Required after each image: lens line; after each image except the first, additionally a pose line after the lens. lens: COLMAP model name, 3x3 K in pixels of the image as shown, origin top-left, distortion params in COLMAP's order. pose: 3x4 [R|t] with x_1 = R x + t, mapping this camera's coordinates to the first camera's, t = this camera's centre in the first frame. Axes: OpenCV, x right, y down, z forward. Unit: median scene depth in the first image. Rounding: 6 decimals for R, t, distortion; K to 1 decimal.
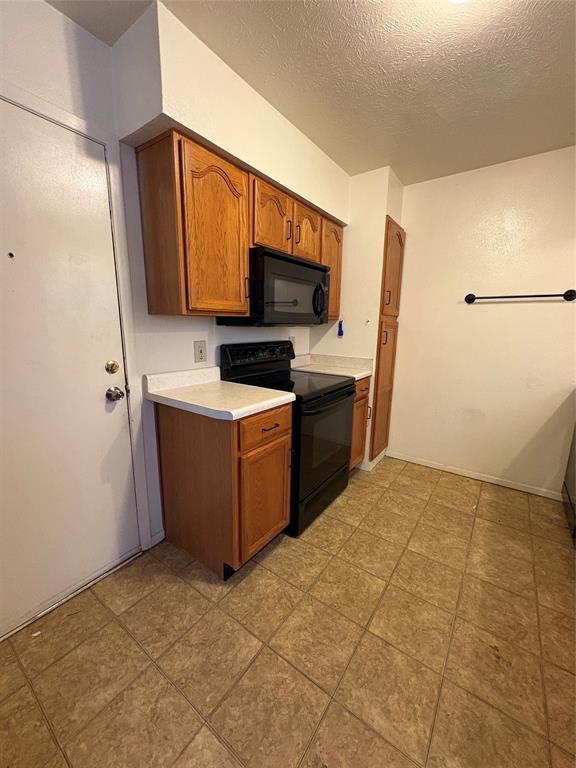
lens RADIAL K [[304.0, 0, 291.2], [0, 304.0, 381.3], [0, 0, 1]] dist [-0.001488, 0.000067]
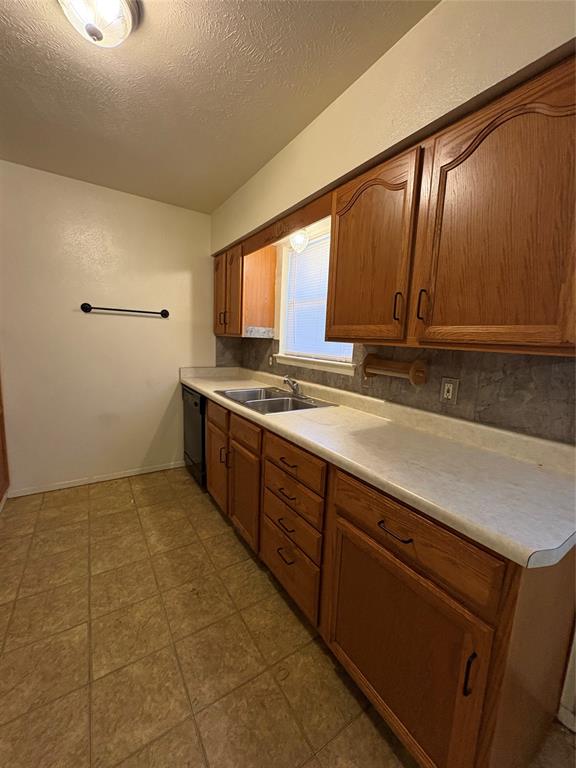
lens RADIAL K [[304.0, 0, 286.2], [0, 304.0, 378.5], [0, 0, 1]] dist [-0.001488, 0.000067]
pose [[0.369621, -0.116224, 0.921885, -0.127962], [0.130679, 0.988788, 0.072264, -0.026211], [-0.919948, 0.093761, 0.380664, 0.025615]]
